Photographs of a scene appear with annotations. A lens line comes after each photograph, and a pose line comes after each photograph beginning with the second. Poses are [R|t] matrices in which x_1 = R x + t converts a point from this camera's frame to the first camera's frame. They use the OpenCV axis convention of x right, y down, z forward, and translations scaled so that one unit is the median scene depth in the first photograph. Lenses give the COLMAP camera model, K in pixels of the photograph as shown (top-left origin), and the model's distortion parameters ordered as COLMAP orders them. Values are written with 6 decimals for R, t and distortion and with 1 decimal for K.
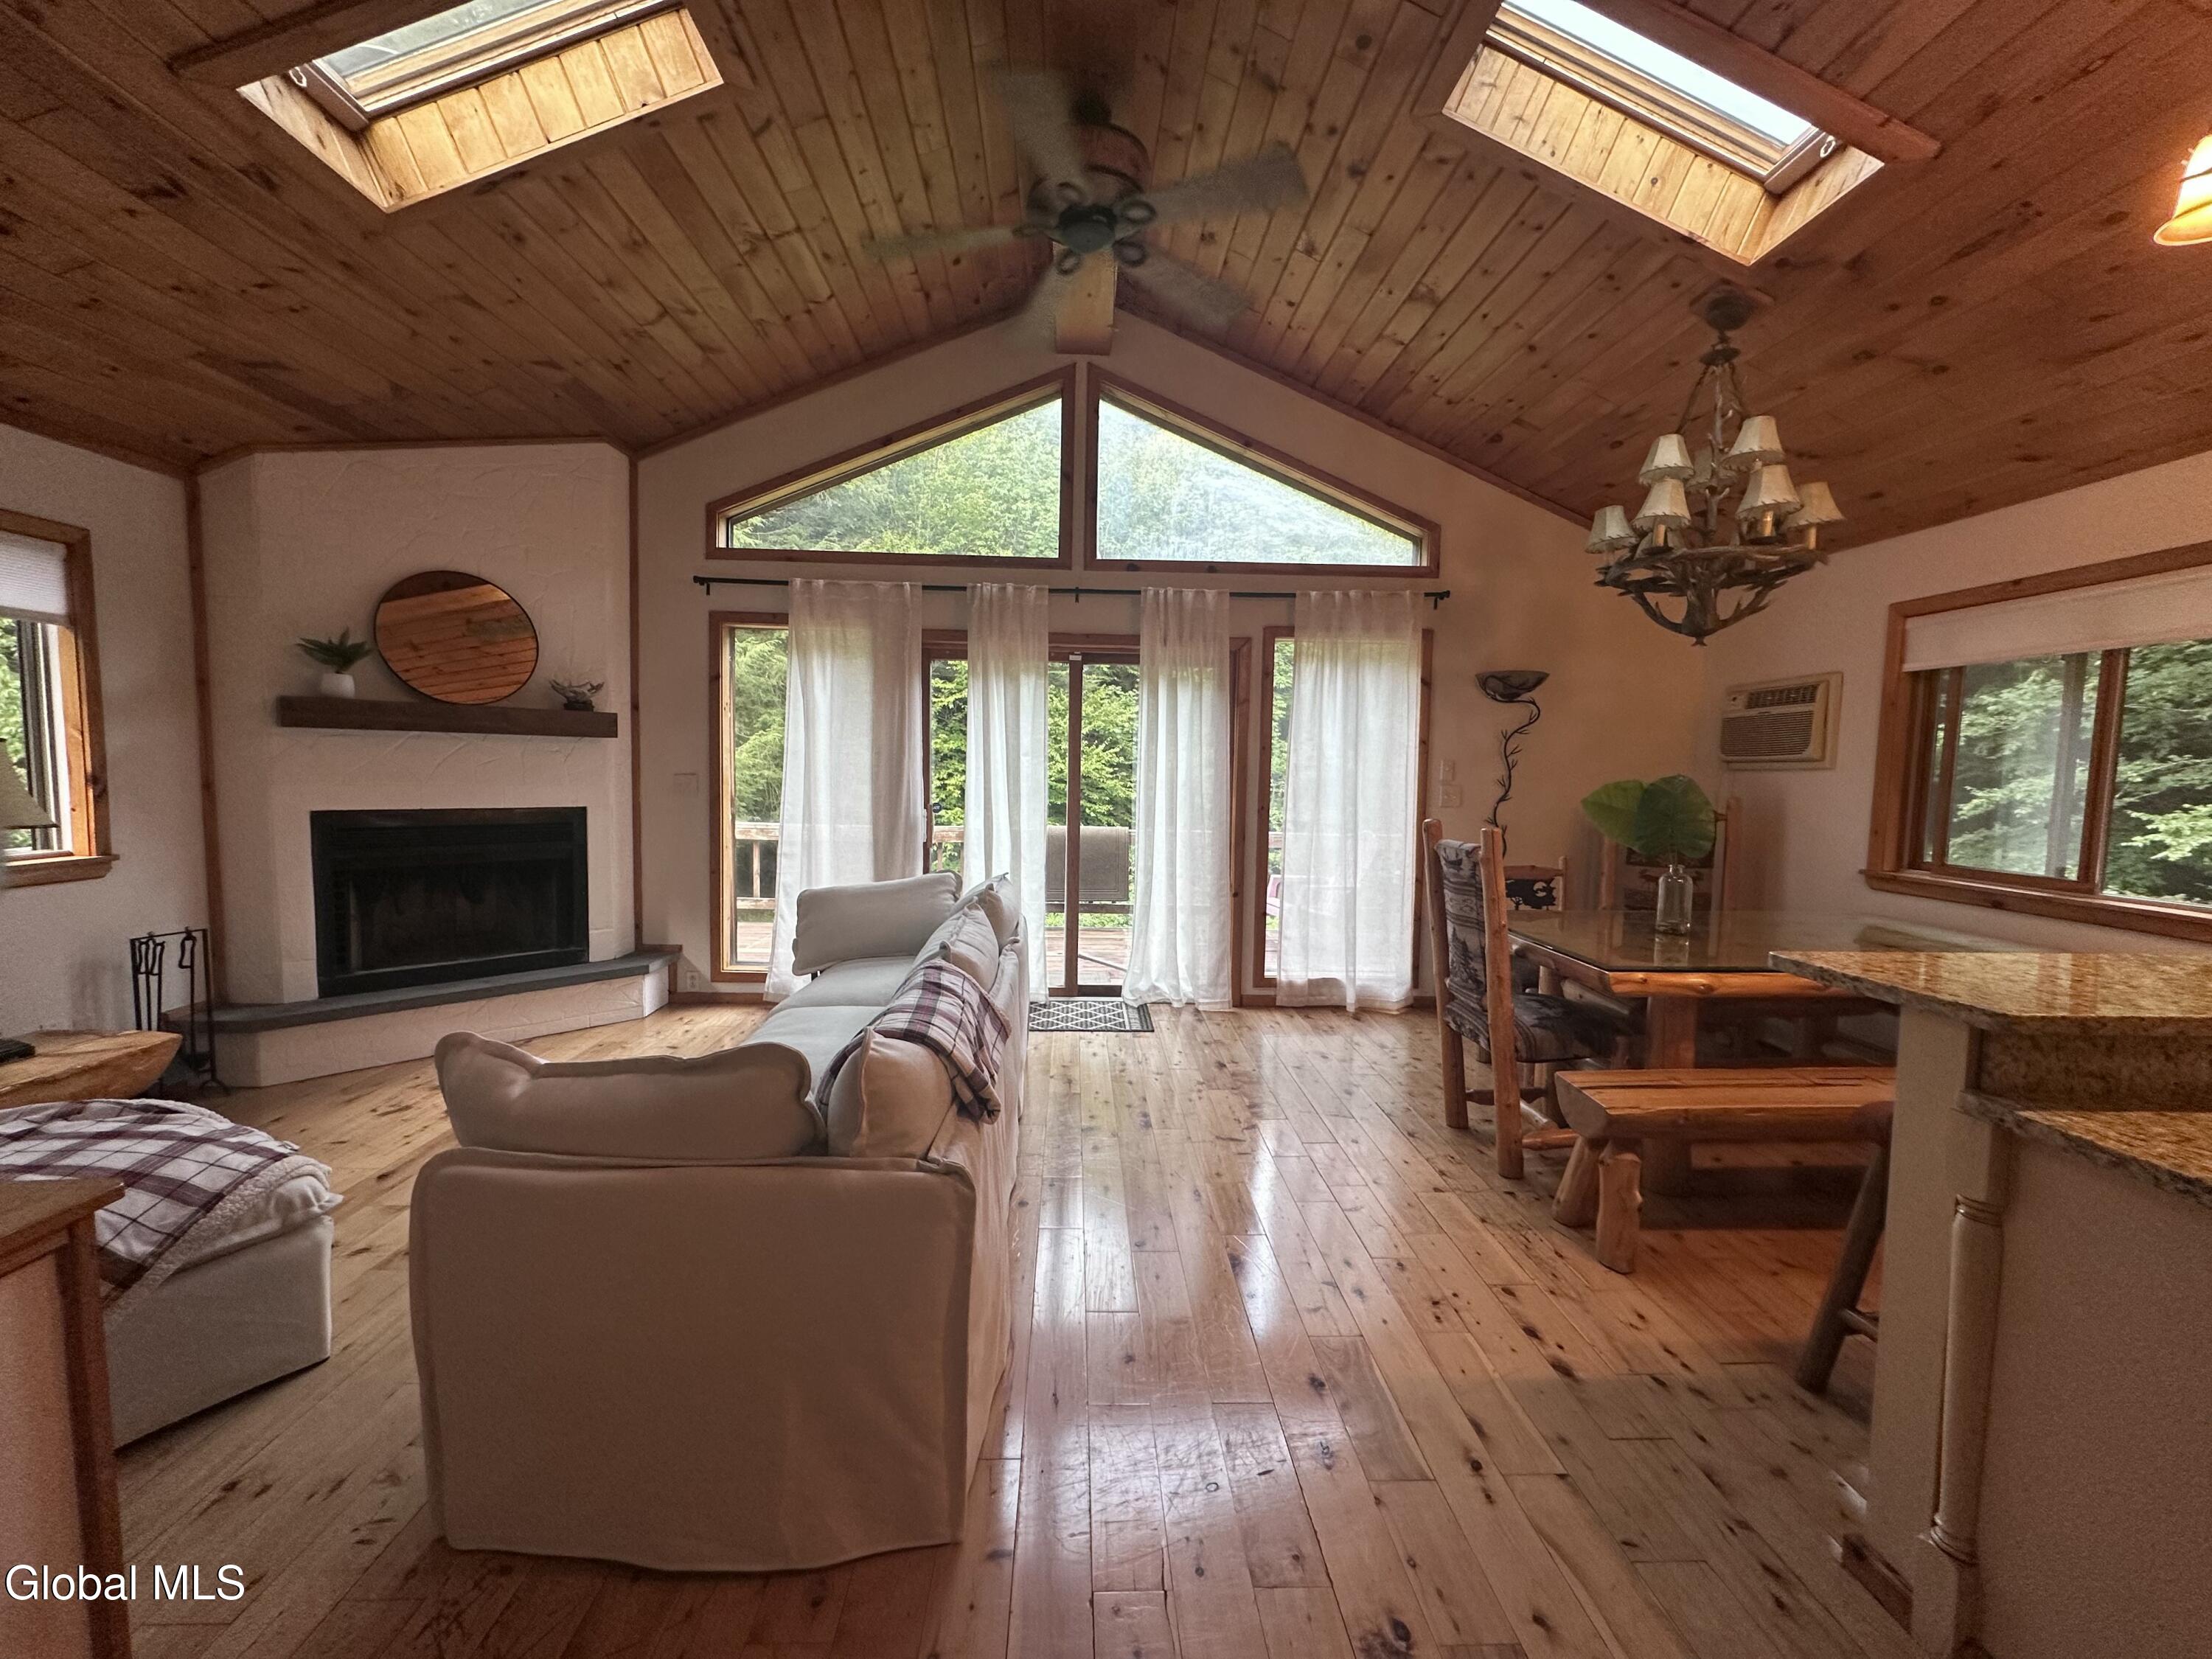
lens RADIAL K [[876.2, 0, 1104.4], [0, 876.2, 829.4], [0, 0, 1]] dist [-0.003251, 0.000277]
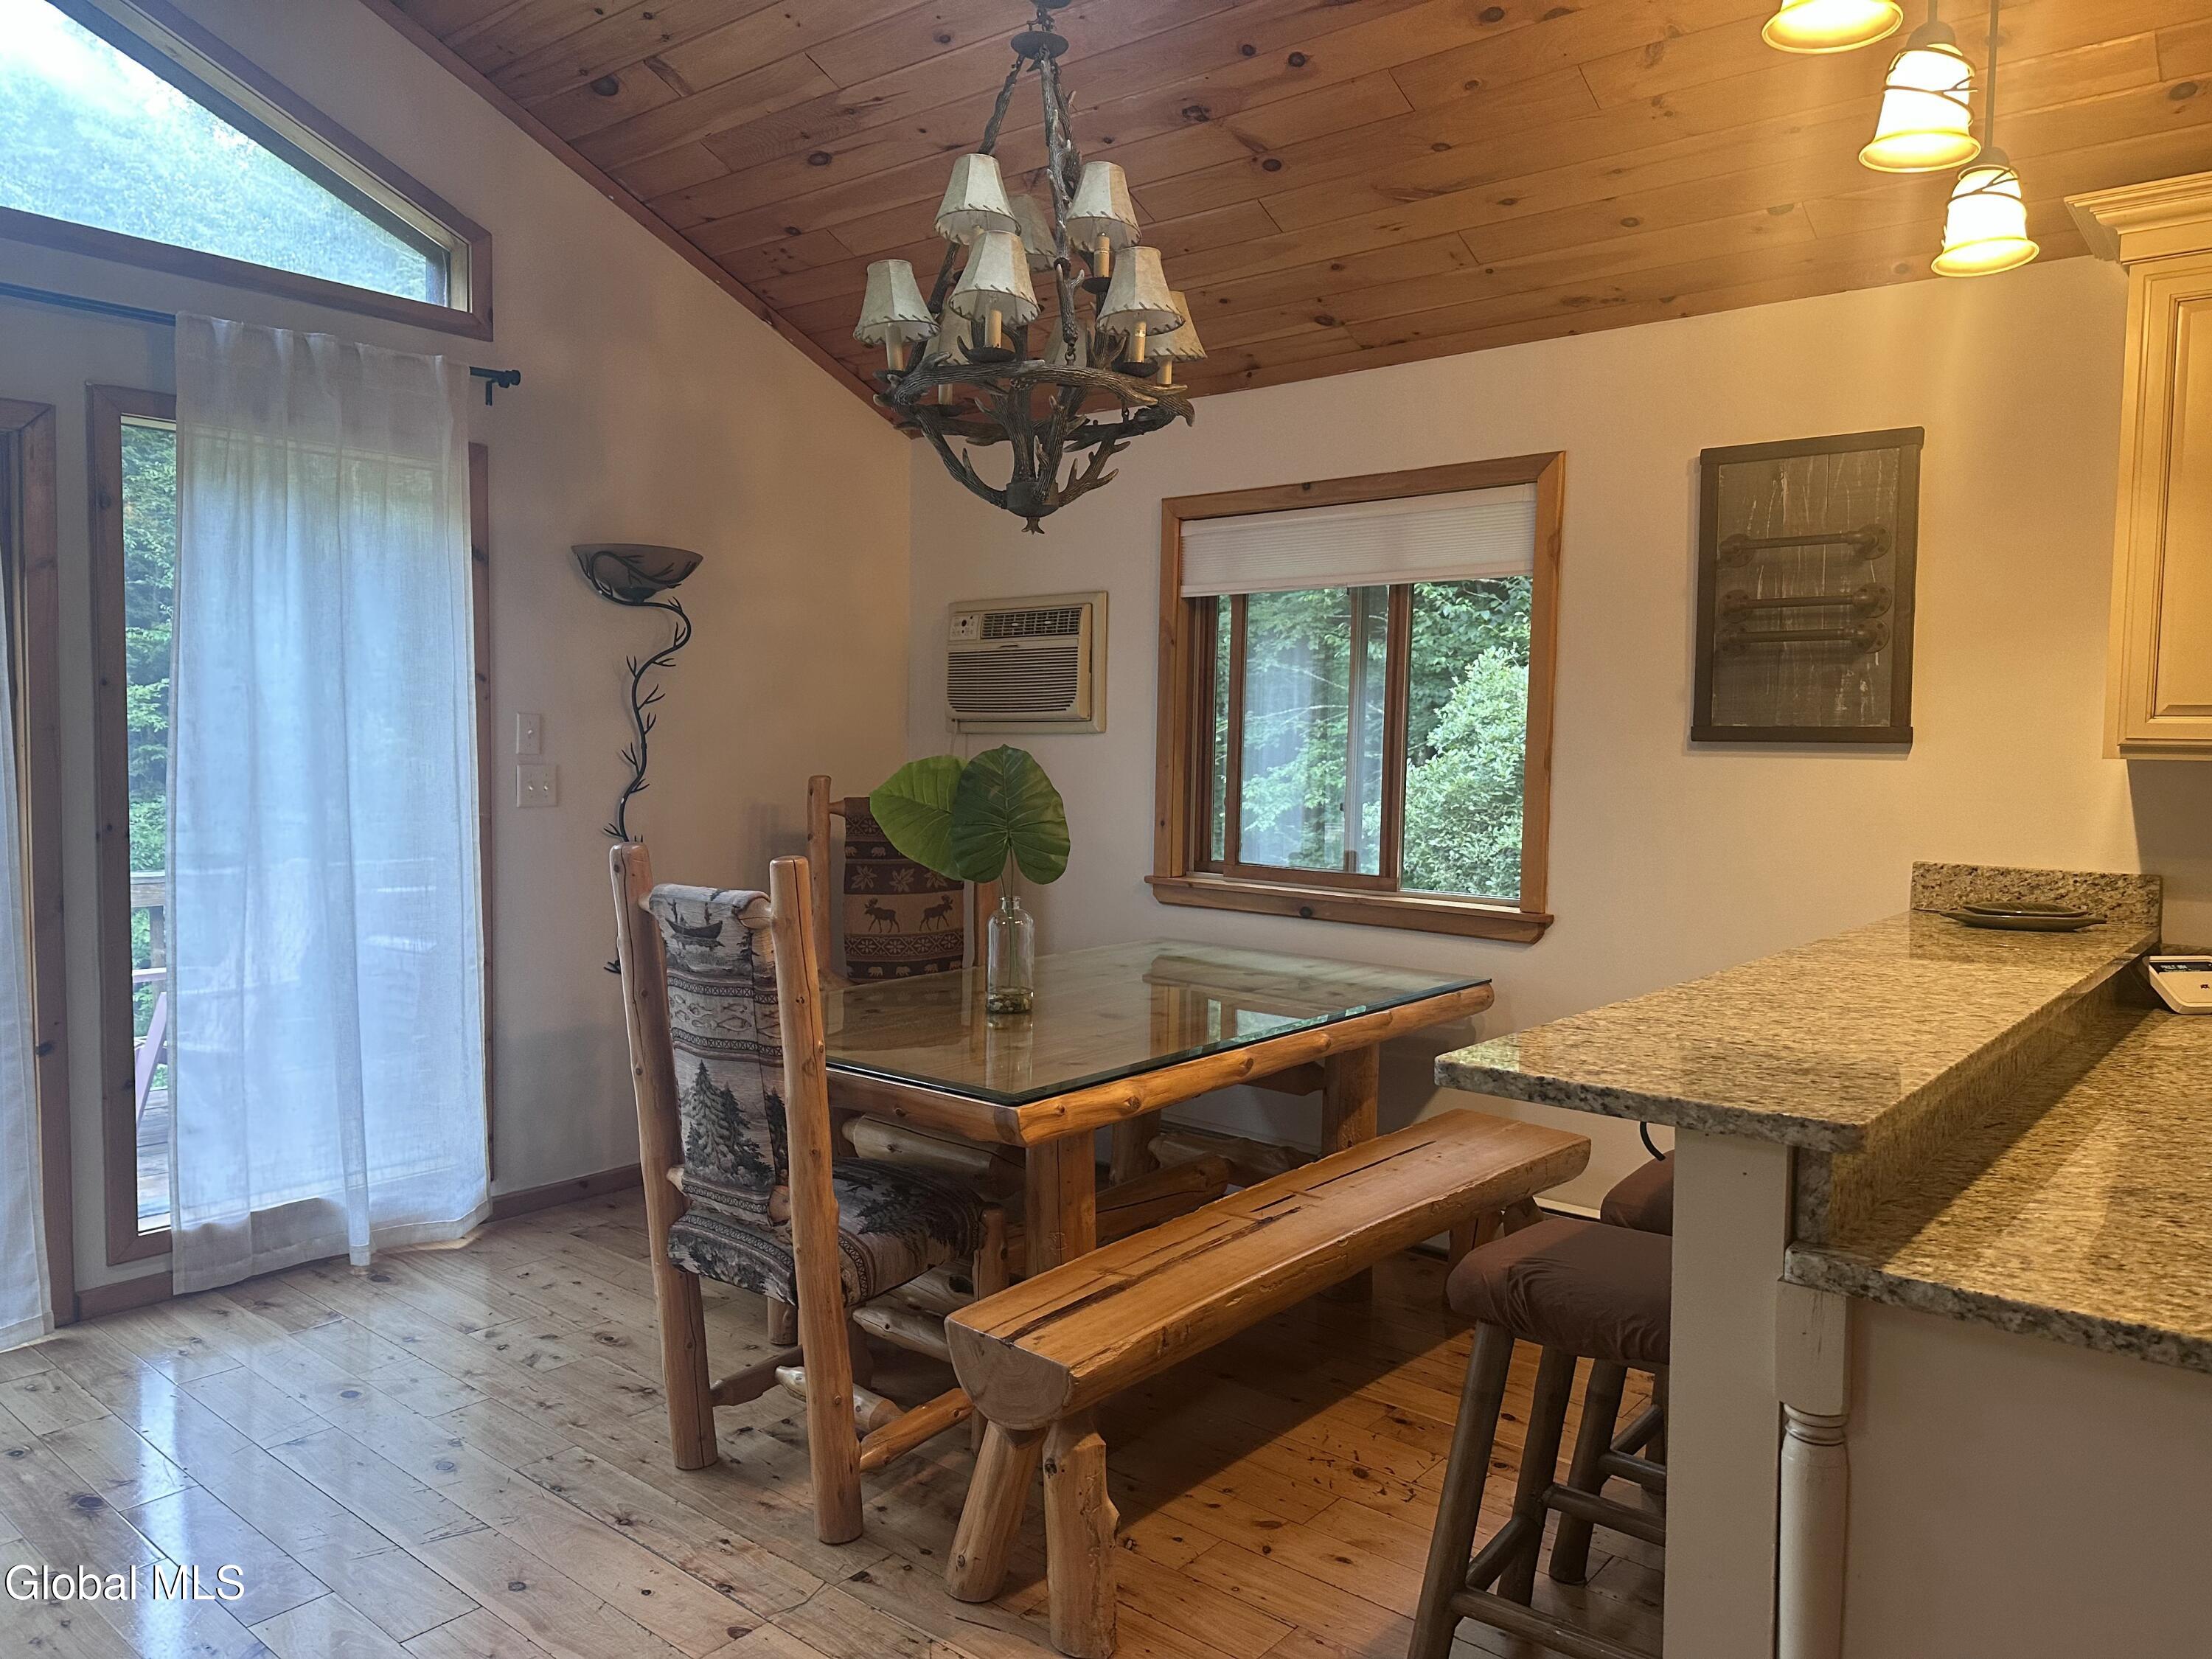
lens RADIAL K [[1544.7, 0, 1106.0], [0, 1544.7, 829.5], [0, 0, 1]] dist [0.059116, -0.073509]
pose [[0.664845, -0.049951, 0.745309, -0.080271], [0.049546, 0.998513, 0.022723, -0.025172], [-0.745336, 0.021820, 0.666332, 0.244080]]
